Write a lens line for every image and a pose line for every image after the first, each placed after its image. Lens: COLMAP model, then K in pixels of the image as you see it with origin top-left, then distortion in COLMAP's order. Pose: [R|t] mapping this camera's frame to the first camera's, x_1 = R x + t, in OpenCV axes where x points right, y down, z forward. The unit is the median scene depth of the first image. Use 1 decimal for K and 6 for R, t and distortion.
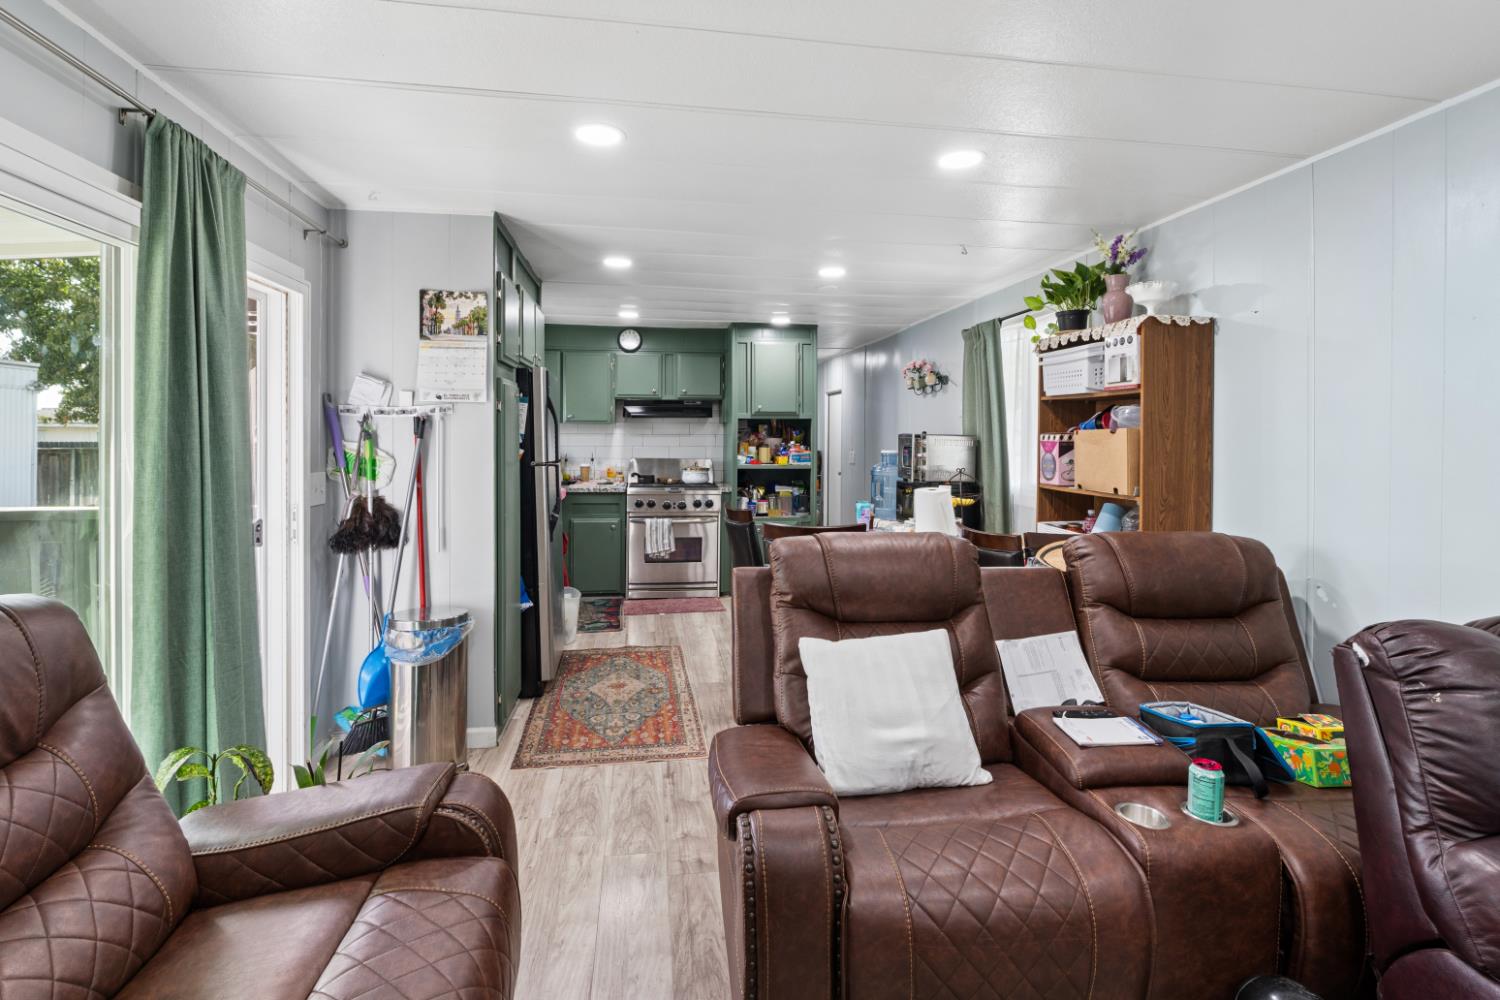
lens RADIAL K [[700.8, 0, 778.9], [0, 700.8, 441.9], [0, 0, 1]] dist [-0.016497, 0.004096]
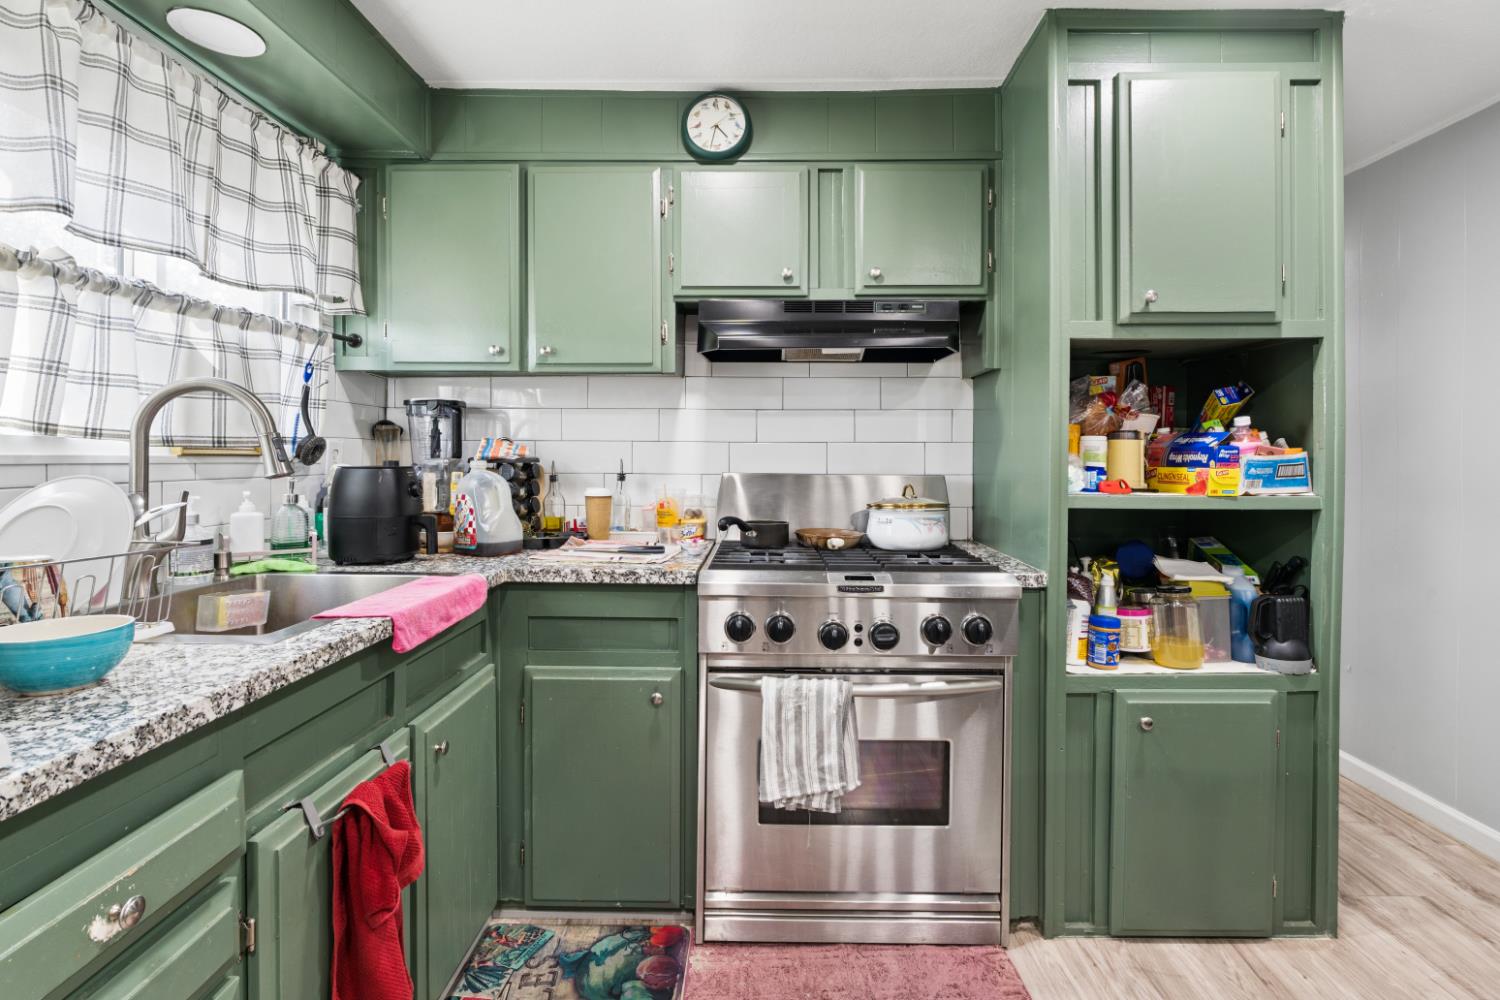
lens RADIAL K [[700.8, 0, 764.0], [0, 700.8, 453.5], [0, 0, 1]] dist [-0.016497, 0.004096]
pose [[0.980397, -0.003022, -0.197008, -0.124178], [0.001367, 0.999963, -0.008535, 0.017029], [0.197027, 0.008098, 0.980365, 0.674401]]
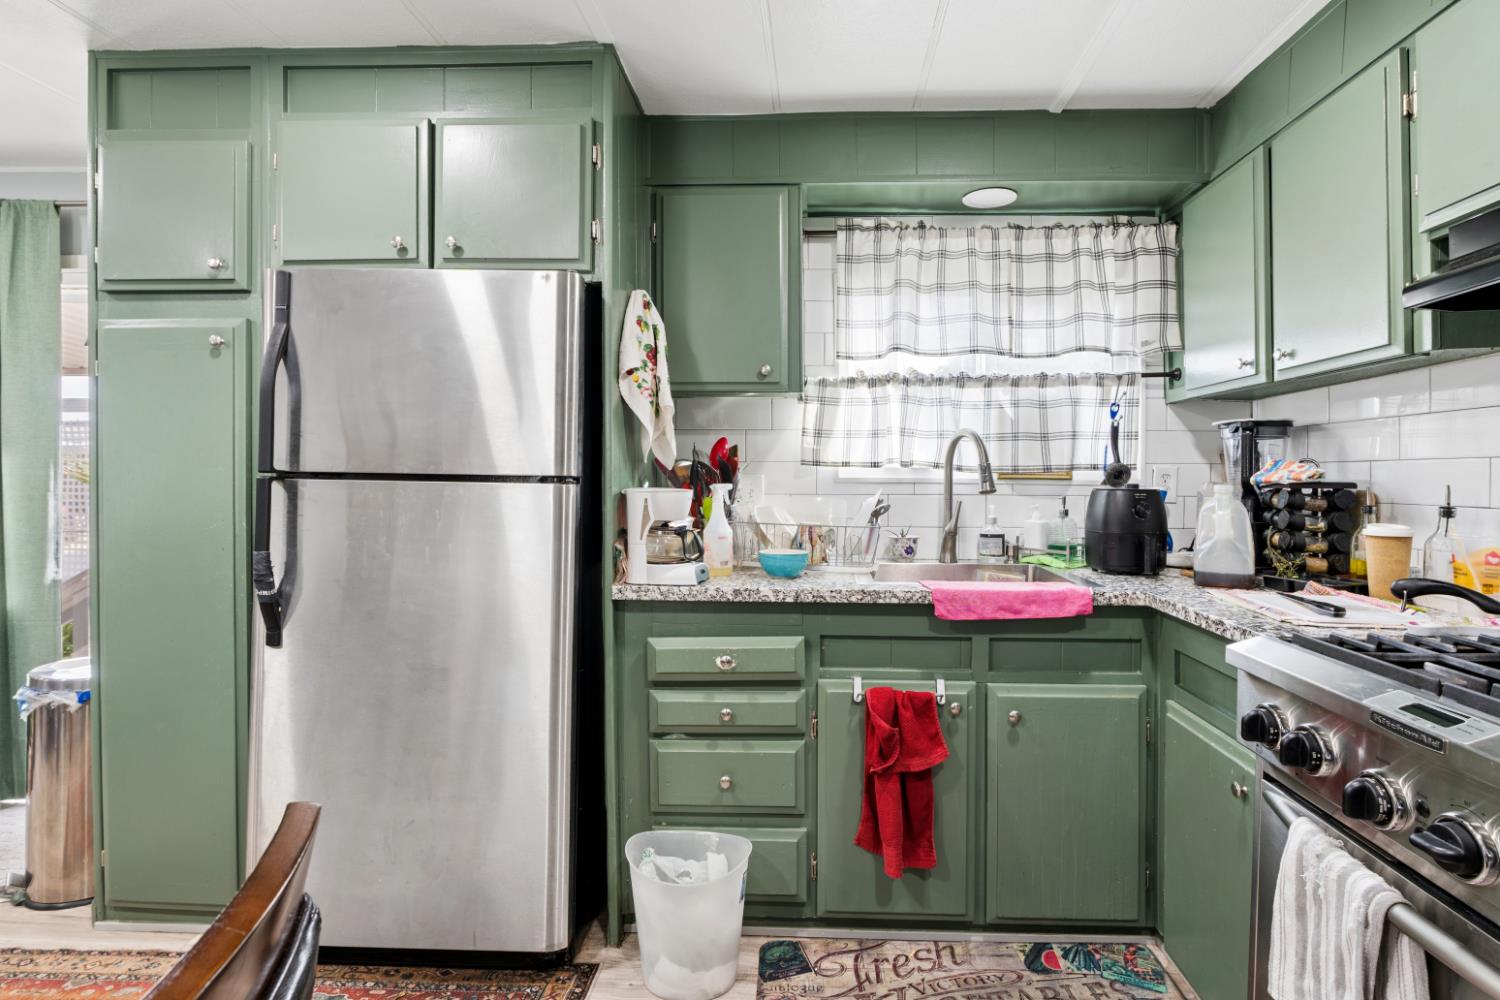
lens RADIAL K [[700.8, 0, 798.5], [0, 700.8, 478.4], [0, 0, 1]] dist [-0.016497, 0.004096]
pose [[-0.213174, -0.003714, -0.977007, 0.024754], [-0.011228, 0.999936, -0.001351, 0.017083], [0.976950, 0.010682, -0.213202, 0.857360]]
